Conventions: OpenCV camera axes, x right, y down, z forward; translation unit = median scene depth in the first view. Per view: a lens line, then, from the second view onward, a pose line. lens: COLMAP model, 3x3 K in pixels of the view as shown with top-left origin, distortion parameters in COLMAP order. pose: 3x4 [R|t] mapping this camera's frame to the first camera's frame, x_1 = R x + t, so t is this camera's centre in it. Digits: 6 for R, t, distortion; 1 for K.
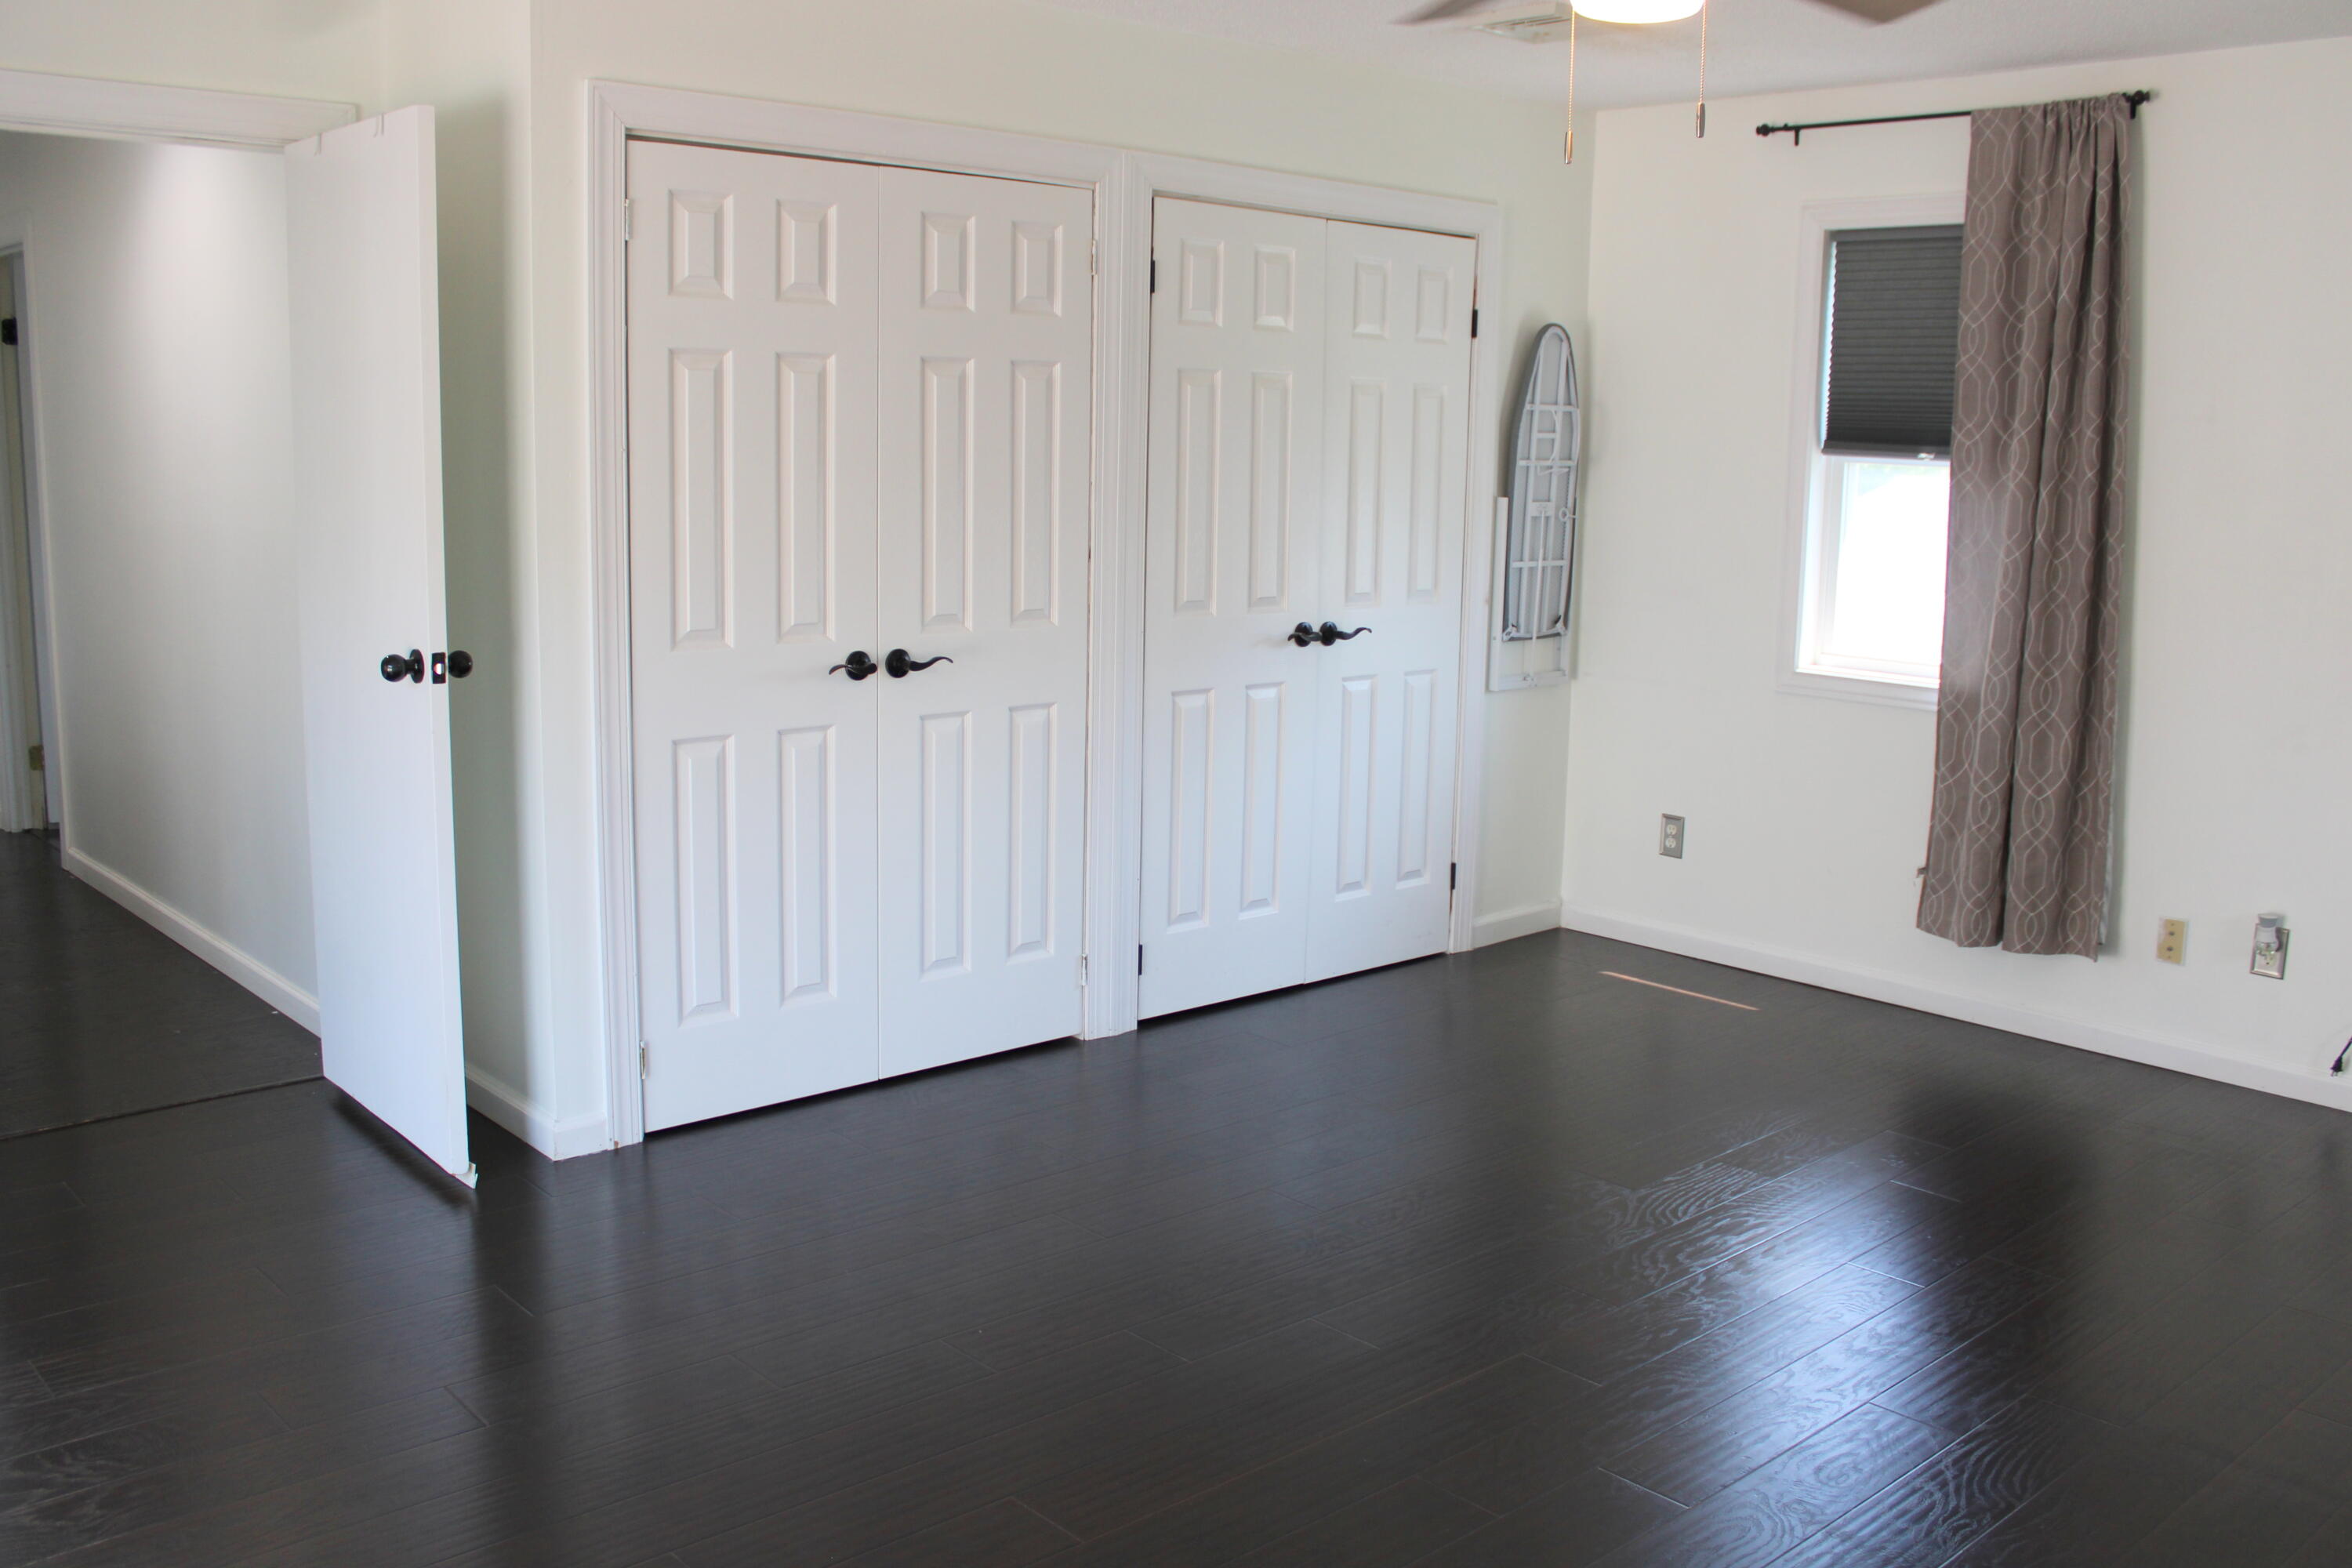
lens RADIAL K [[2019.9, 0, 1176.0], [0, 2019.9, 784.0], [0, 0, 1]] dist [-0.151809, 0.153344]
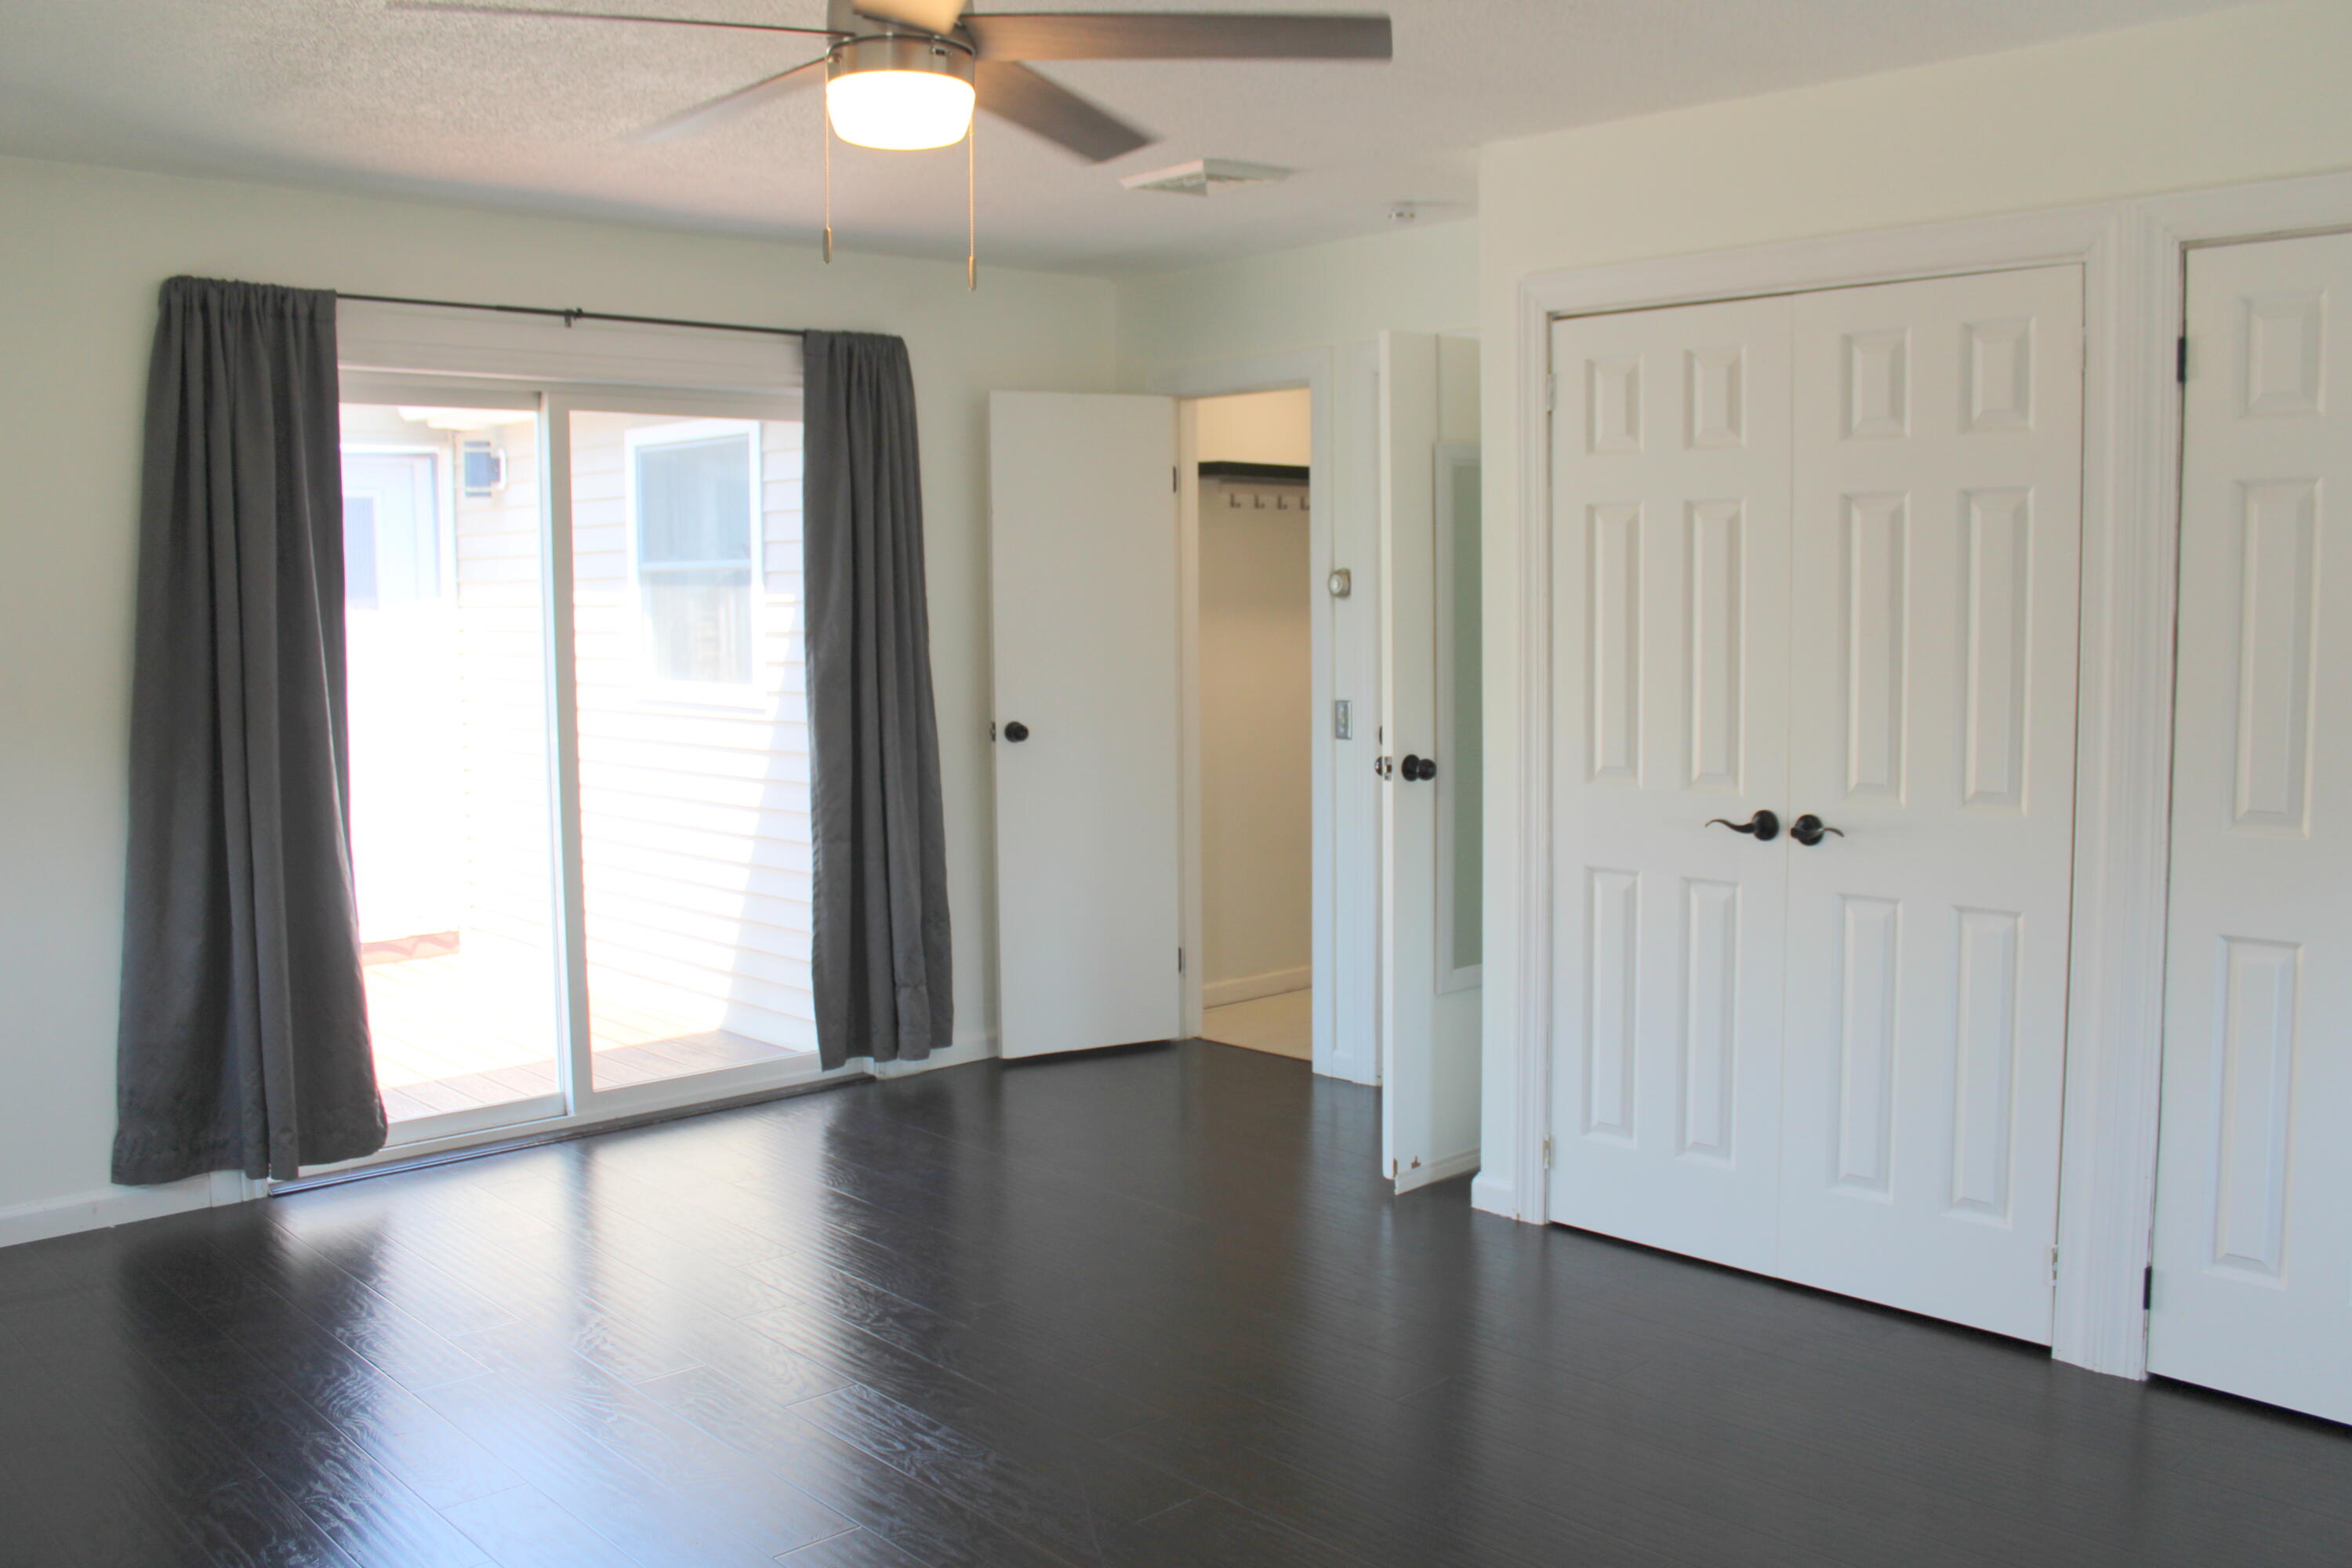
lens RADIAL K [[2019.9, 0, 1176.0], [0, 2019.9, 784.0], [0, 0, 1]] dist [-0.151809, 0.153344]
pose [[0.040851, 0.082643, -0.995742, 0.748135], [-0.158760, 0.984450, 0.075193, -0.102824], [0.986472, 0.155013, 0.053336, 0.665630]]
